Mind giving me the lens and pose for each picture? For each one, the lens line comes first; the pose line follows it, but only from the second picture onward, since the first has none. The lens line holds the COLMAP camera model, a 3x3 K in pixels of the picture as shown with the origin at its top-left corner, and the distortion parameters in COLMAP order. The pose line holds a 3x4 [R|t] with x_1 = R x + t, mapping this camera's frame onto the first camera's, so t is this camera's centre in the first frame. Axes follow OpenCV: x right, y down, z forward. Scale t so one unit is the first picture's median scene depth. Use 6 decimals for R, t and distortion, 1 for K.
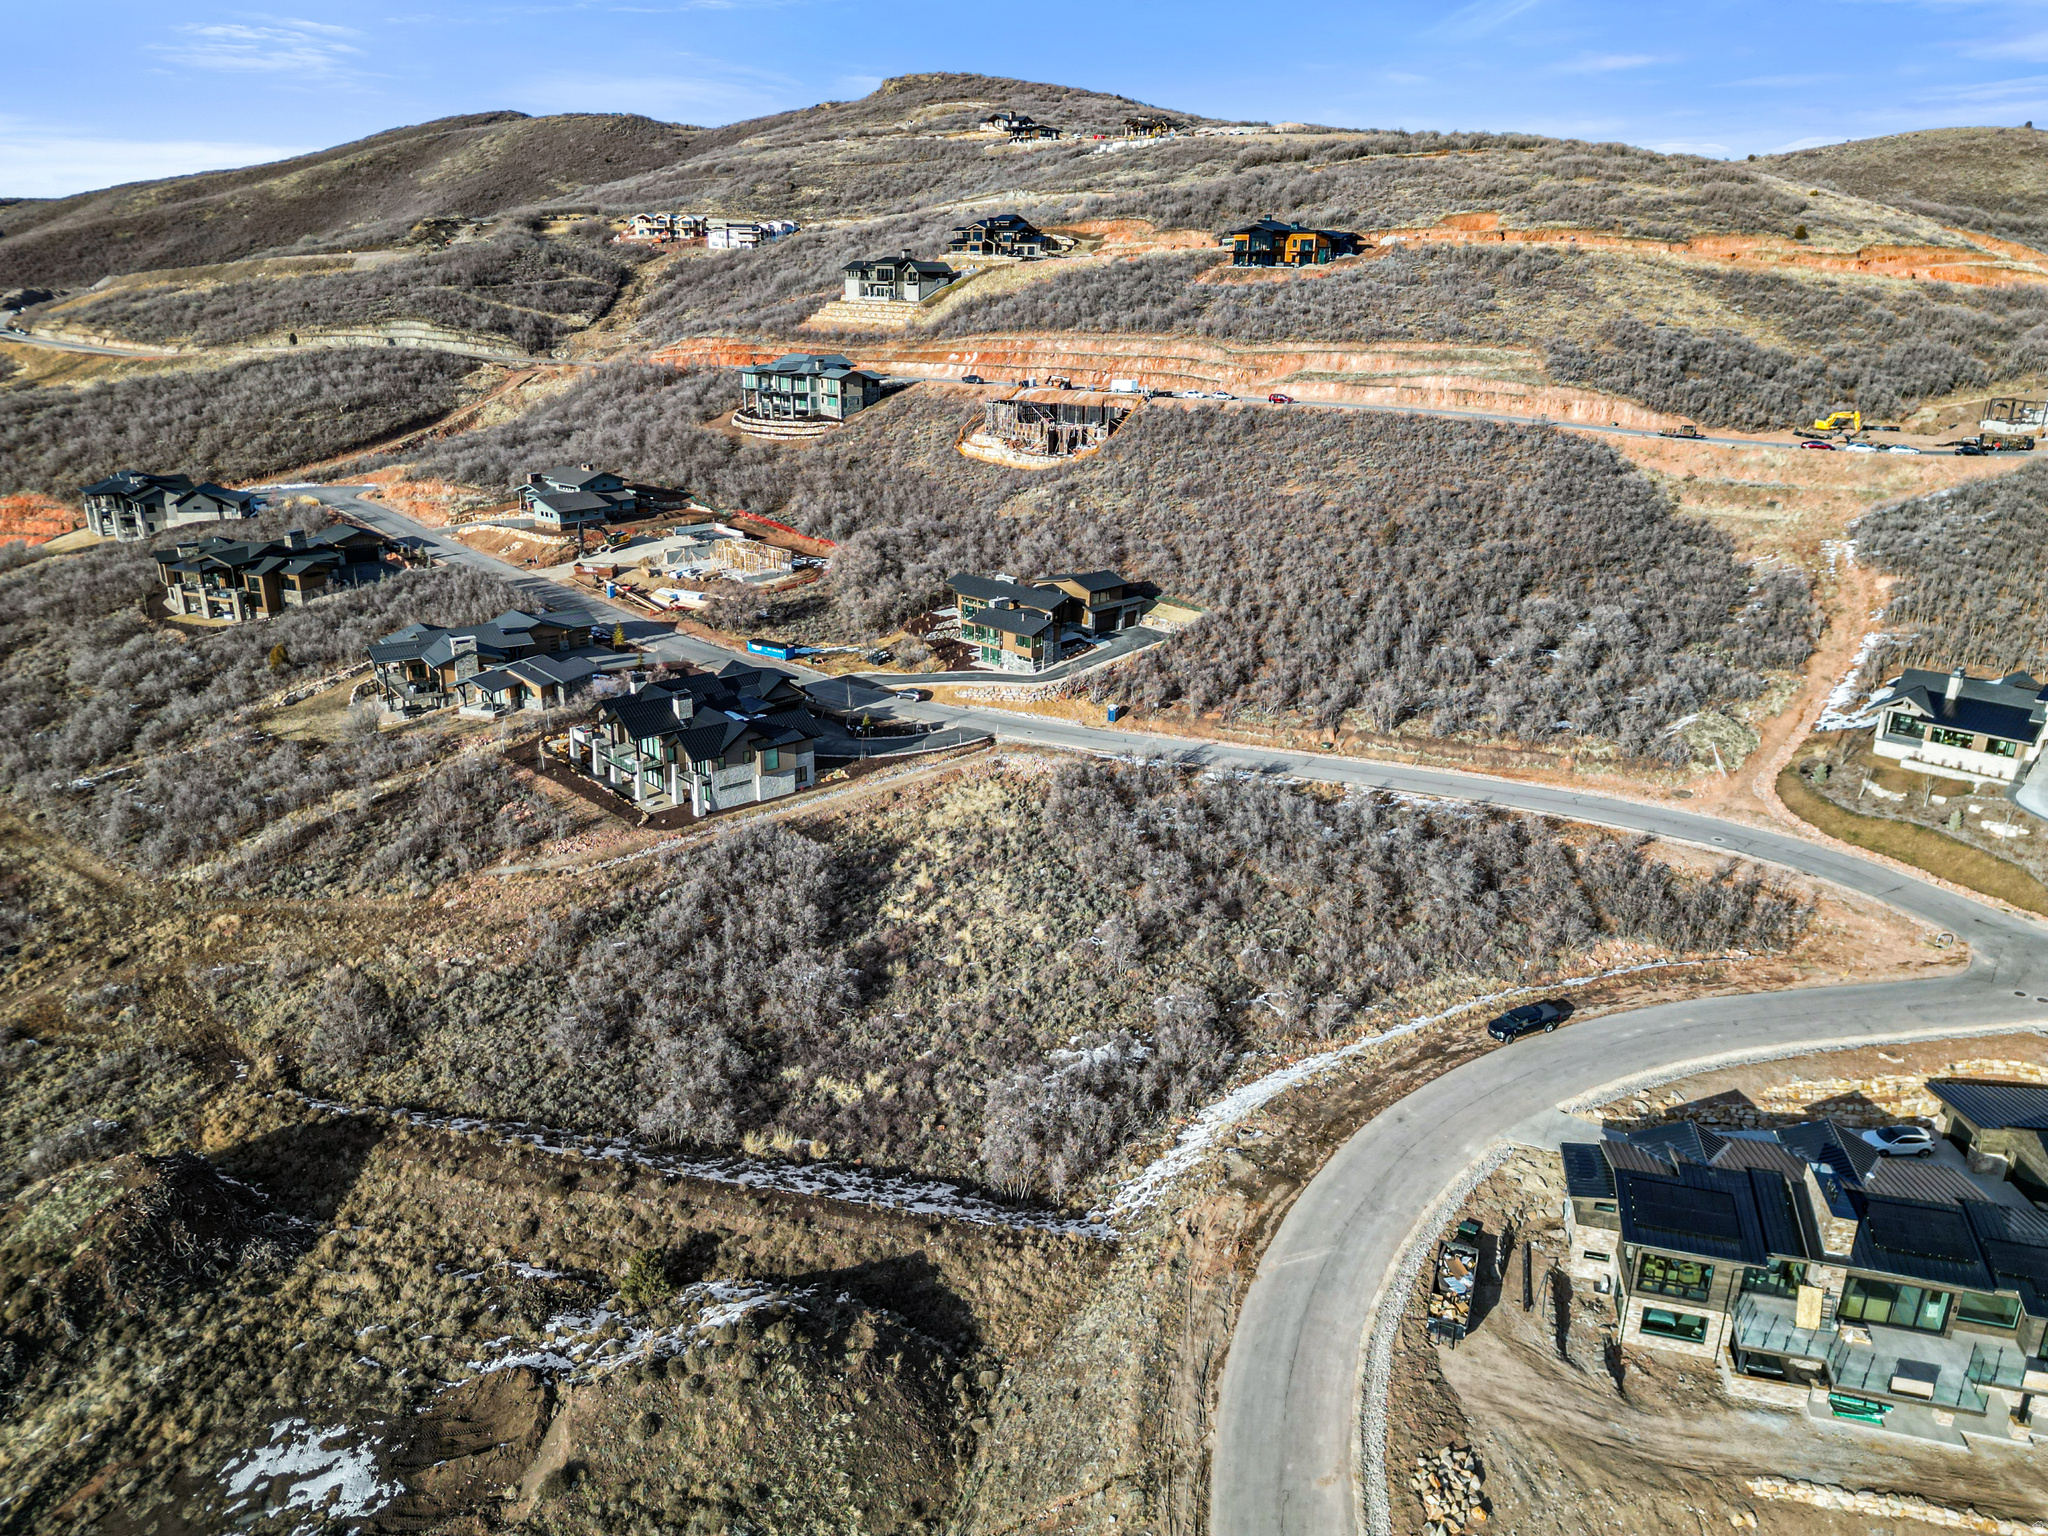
lens RADIAL K [[1426.8, 0, 1012.5], [0, 1426.8, 758.8], [0, 0, 1]] dist [0.078782, -0.078744]
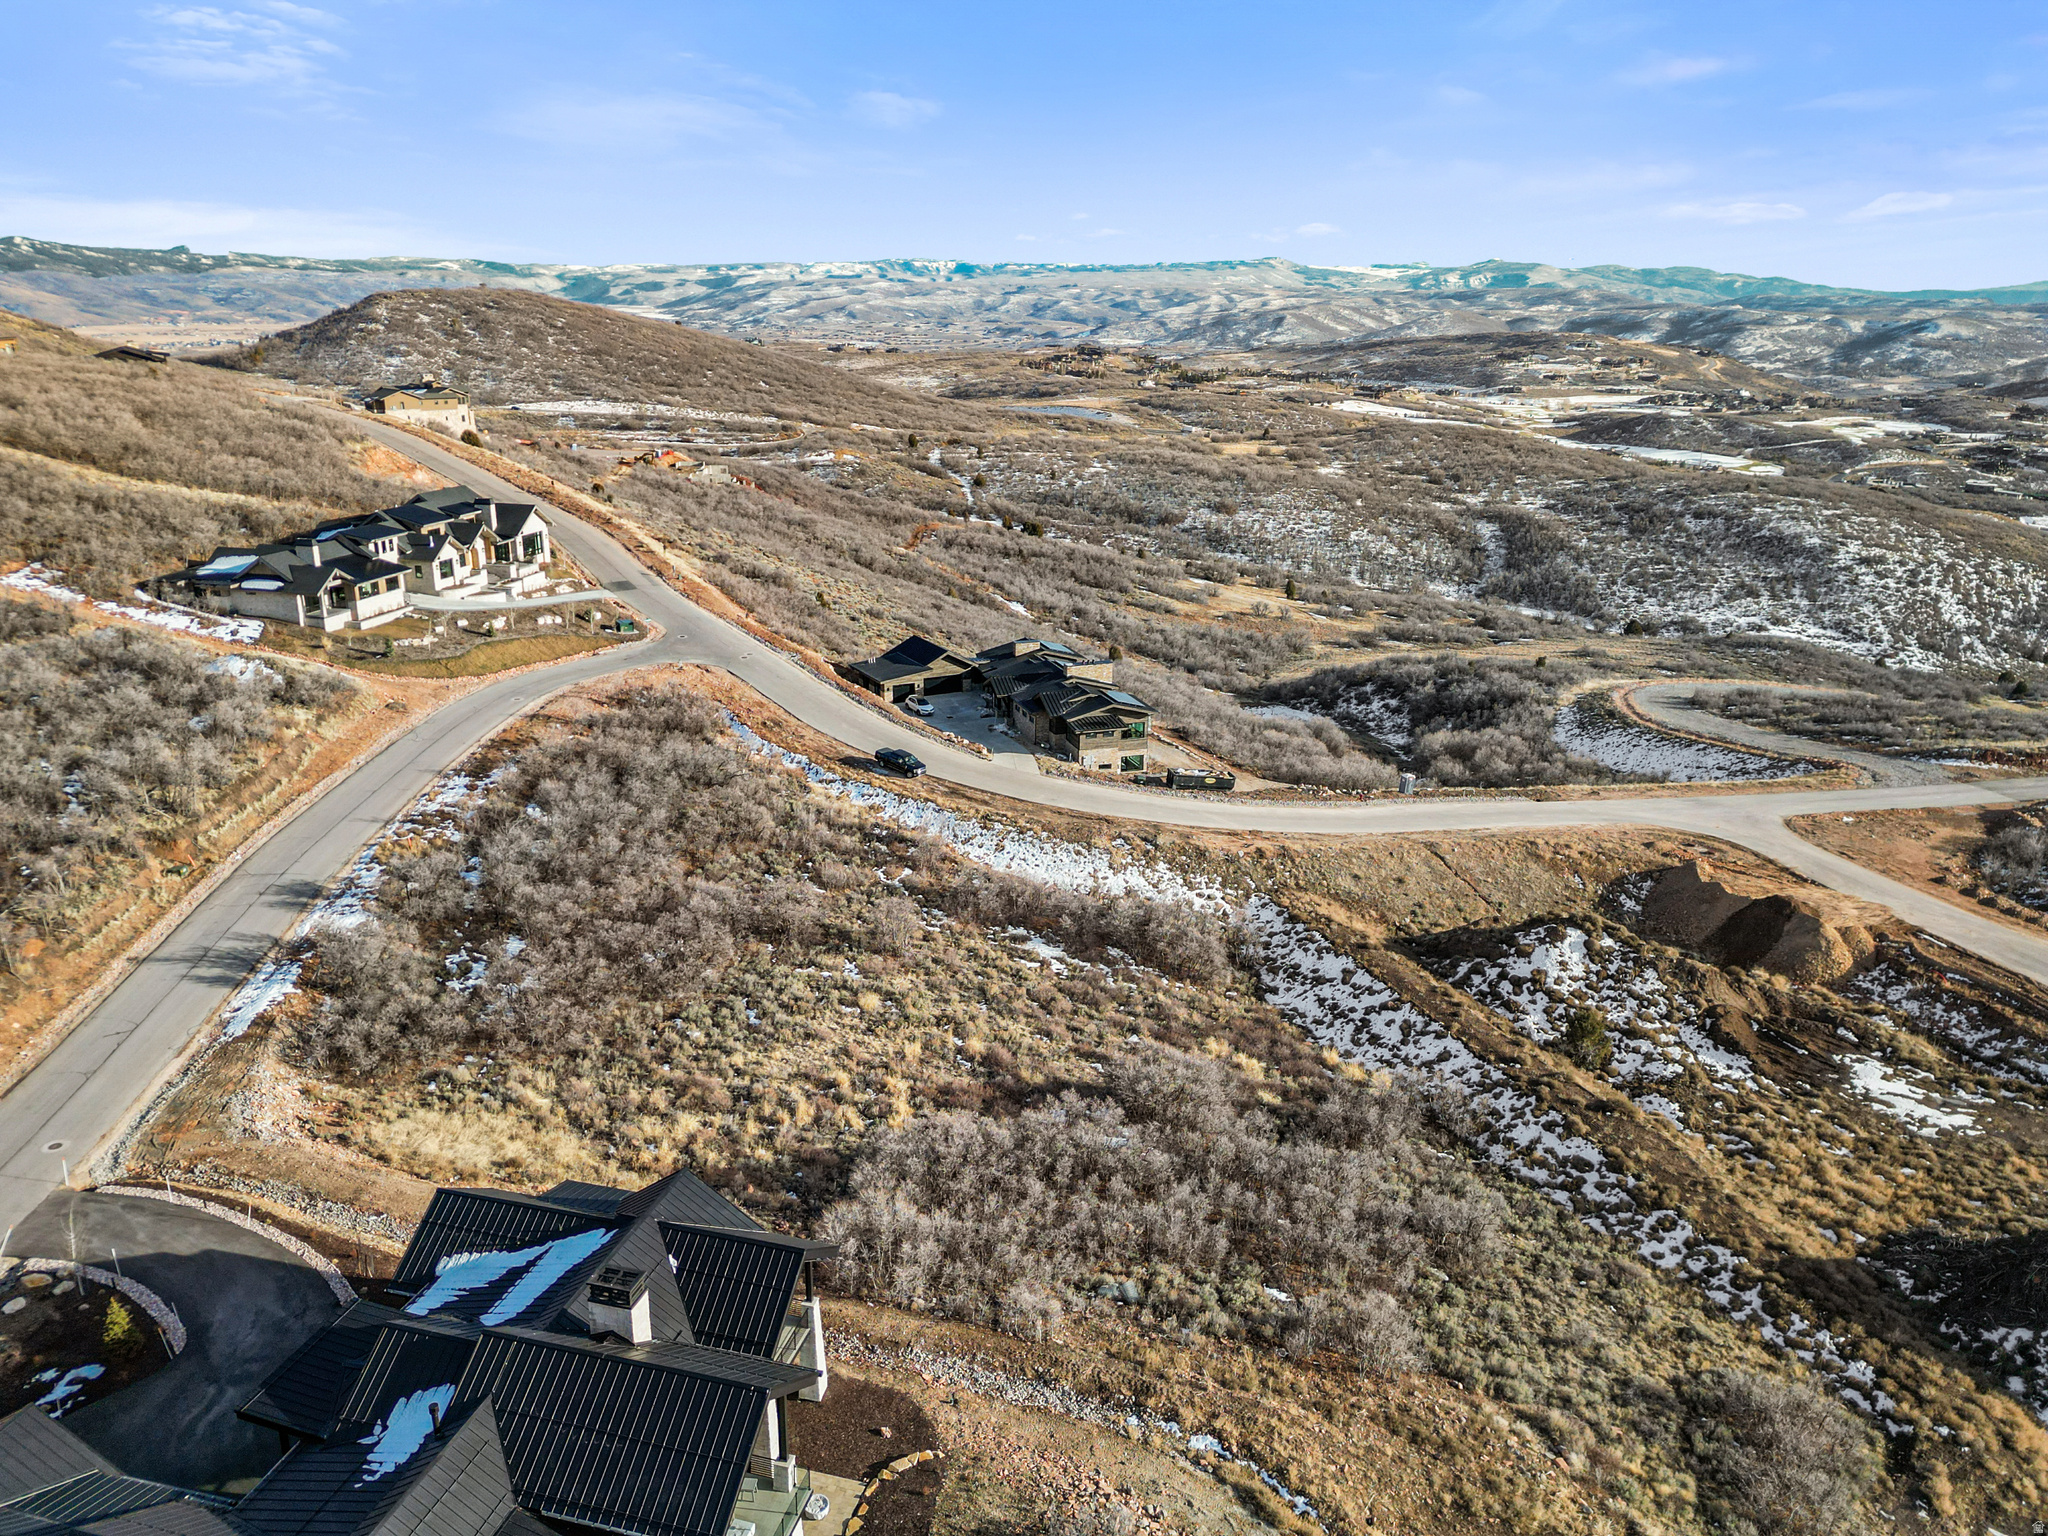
lens RADIAL K [[1426.8, 0, 1012.4], [0, 1426.8, 759.4], [0, 0, 1]] dist [0.078782, -0.078744]
pose [[-0.538525, -0.273951, 0.796832, -0.881556], [0.253257, 0.849321, 0.463157, -0.473658], [-0.803649, 0.451225, -0.388001, 1.761854]]
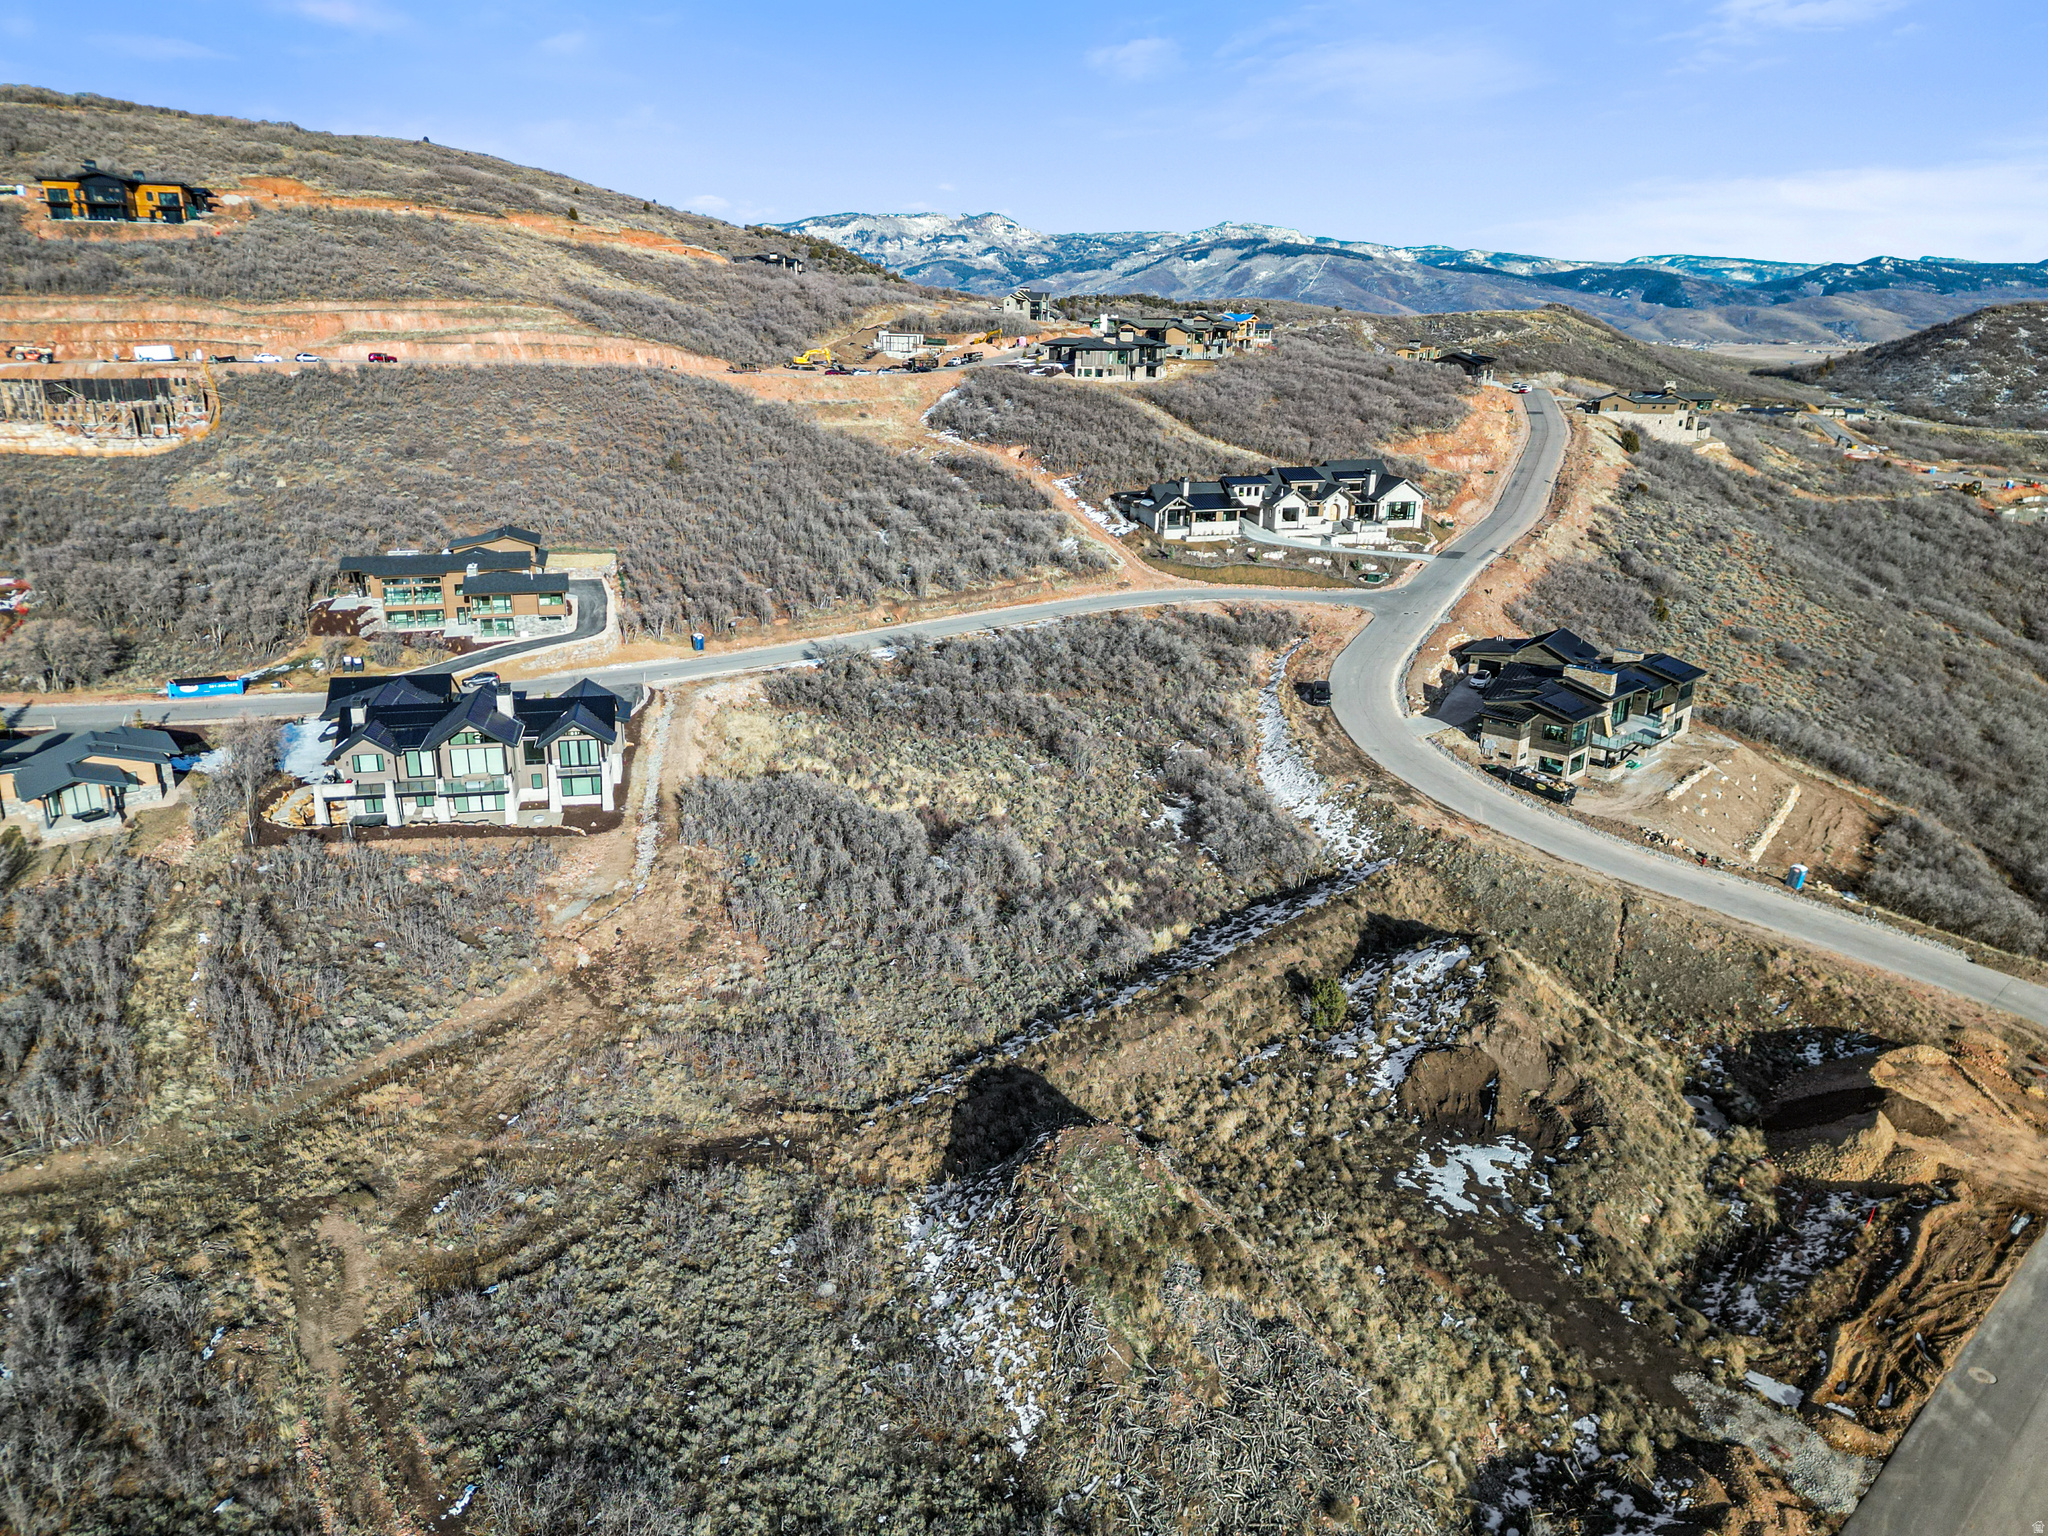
lens RADIAL K [[1426.8, 0, 1011.9], [0, 1426.8, 756.3], [0, 0, 1]] dist [0.078782, -0.078744]
pose [[0.502005, -0.271256, 0.821225, -1.361316], [0.275035, 0.950319, 0.145772, -0.084726], [-0.819967, 0.152687, 0.551670, 0.547303]]
